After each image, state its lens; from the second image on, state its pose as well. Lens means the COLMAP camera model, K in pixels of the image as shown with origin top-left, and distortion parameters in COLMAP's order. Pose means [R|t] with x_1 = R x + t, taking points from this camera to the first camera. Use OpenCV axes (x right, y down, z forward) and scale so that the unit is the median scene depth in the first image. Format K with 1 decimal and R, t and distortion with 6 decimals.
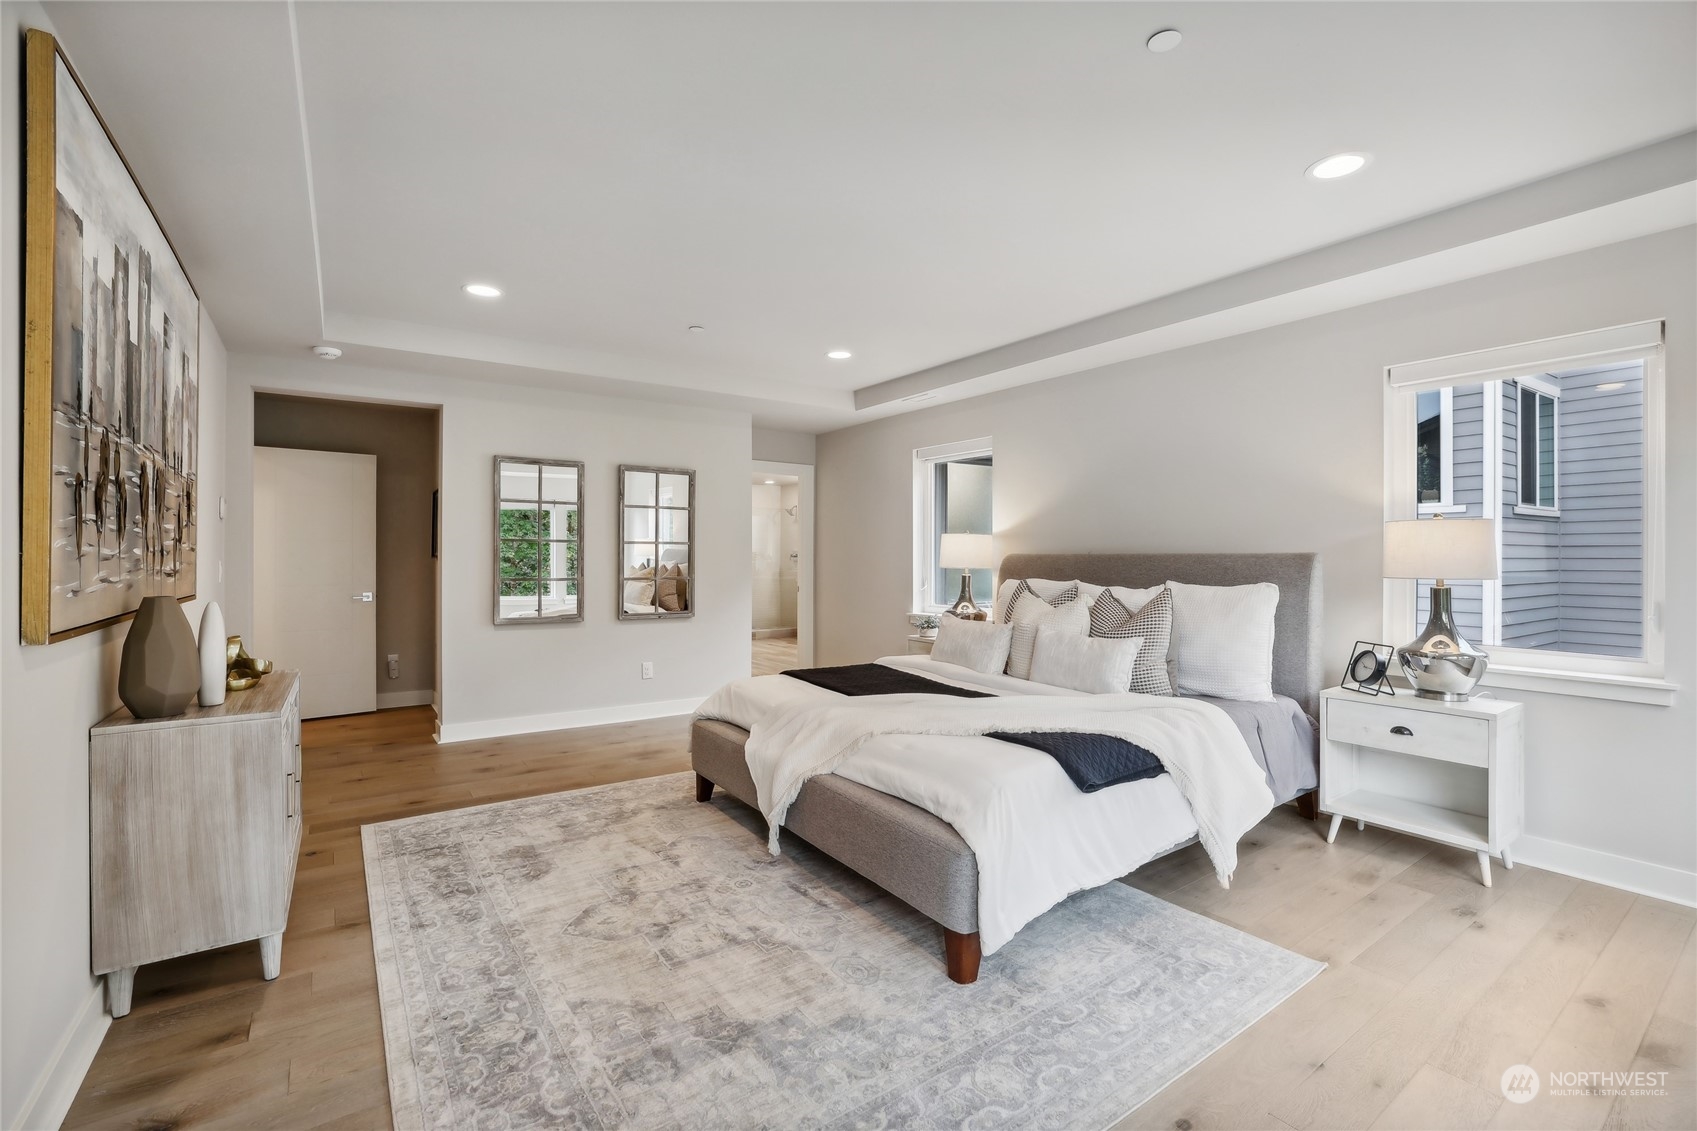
lens RADIAL K [[734.4, 0, 840.9], [0, 734.4, 563.3], [0, 0, 1]] dist [-0.029259, 0.006902]
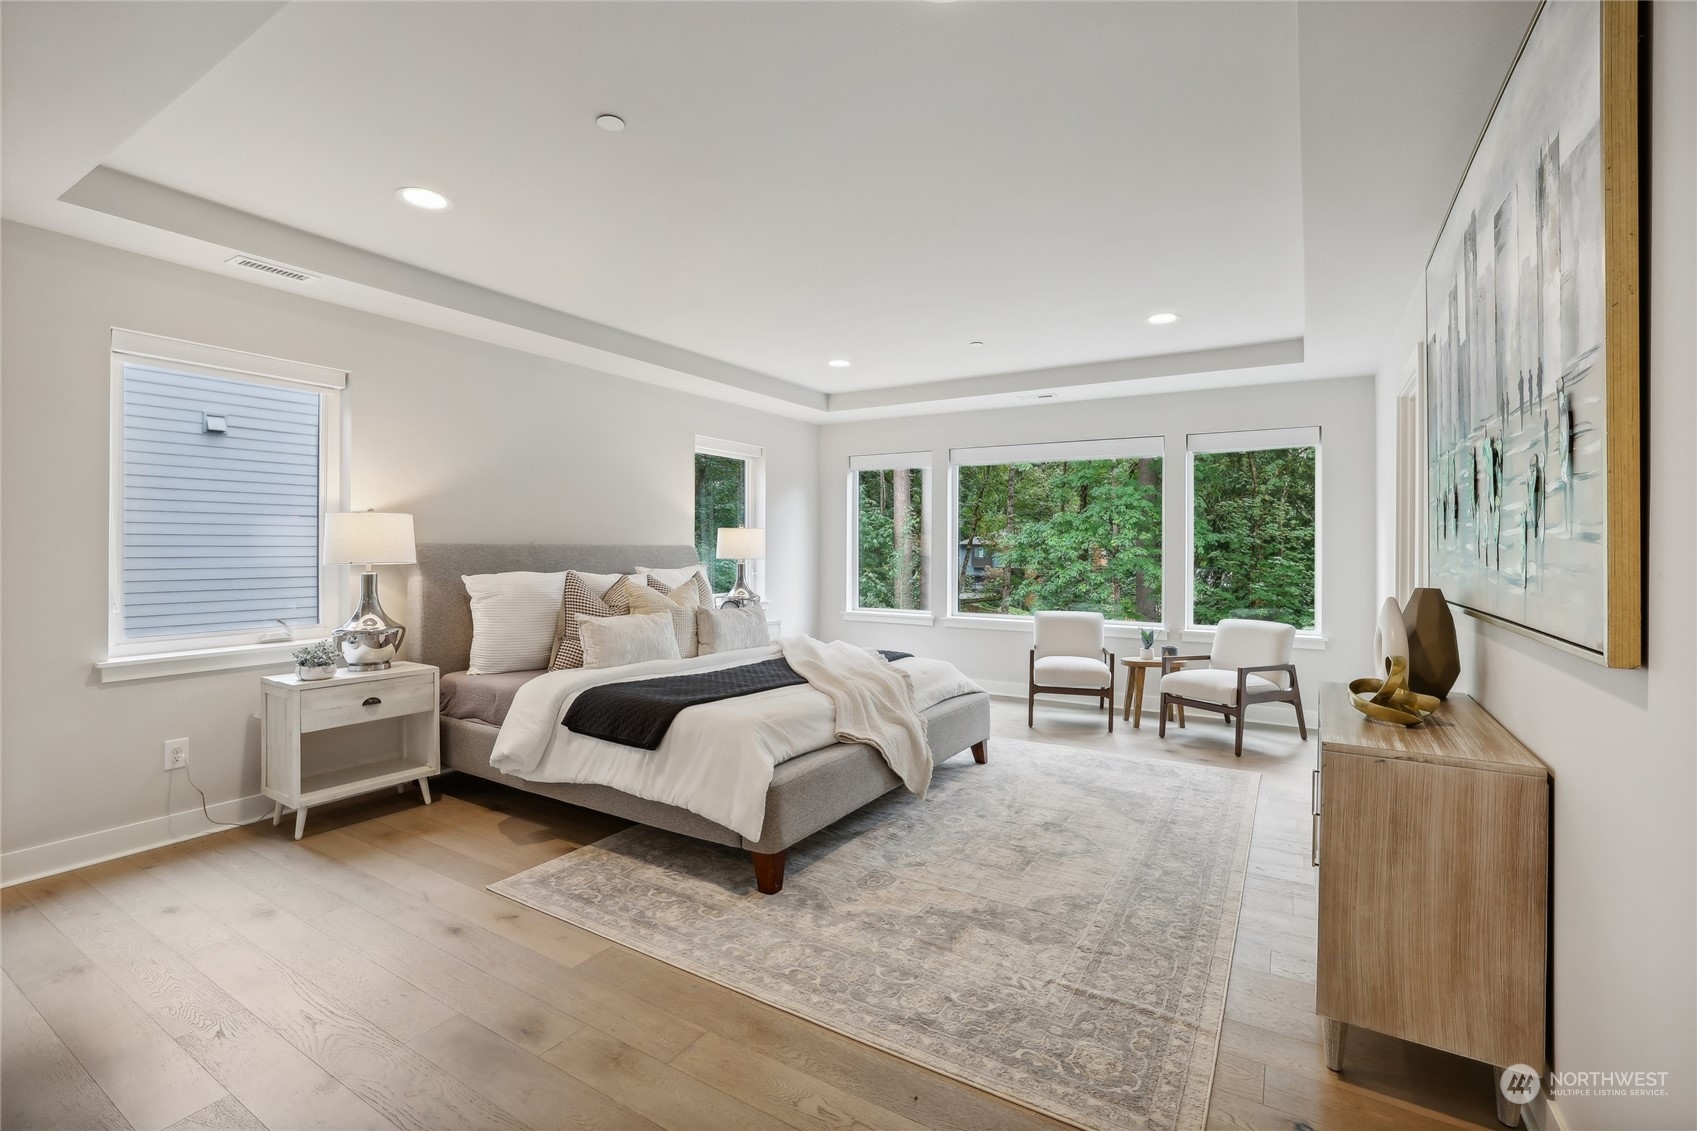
lens RADIAL K [[734.4, 0, 846.2], [0, 734.4, 552.1], [0, 0, 1]] dist [-0.029259, 0.006902]
pose [[-0.394124, -0.006535, 0.919034, -0.994802], [0.003008, 0.999960, 0.008401, -0.013307], [-0.919052, 0.006075, -0.394089, 1.389029]]
